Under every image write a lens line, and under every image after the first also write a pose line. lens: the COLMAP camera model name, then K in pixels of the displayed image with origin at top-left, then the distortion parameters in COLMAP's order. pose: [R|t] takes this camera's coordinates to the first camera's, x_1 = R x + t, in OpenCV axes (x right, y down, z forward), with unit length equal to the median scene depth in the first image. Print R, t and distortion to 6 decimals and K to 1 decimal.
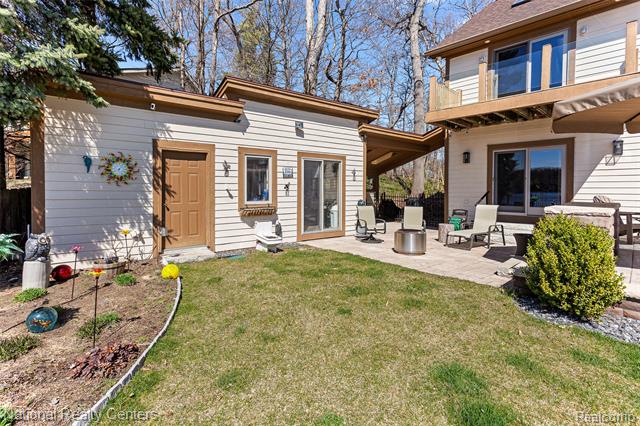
lens RADIAL K [[308.2, 0, 318.0], [0, 308.2, 176.7], [0, 0, 1]] dist [0.001635, 0.000887]
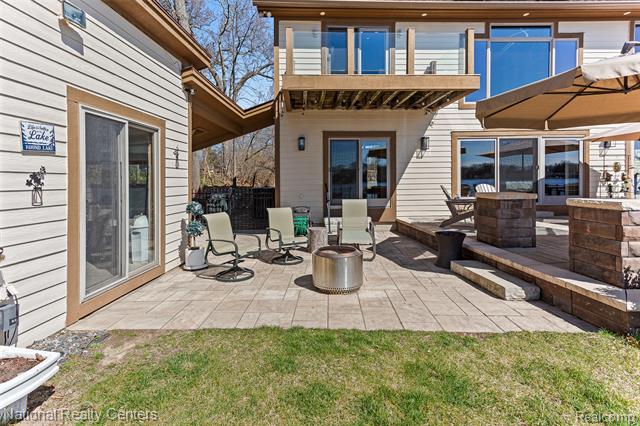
lens RADIAL K [[308.2, 0, 318.0], [0, 308.2, 176.7], [0, 0, 1]] dist [0.001635, 0.000887]
pose [[0.667630, 0.000273, 0.744493, -0.129855], [-0.014806, 0.999807, 0.012911, 0.018041], [-0.744346, -0.019643, 0.667505, 0.473089]]
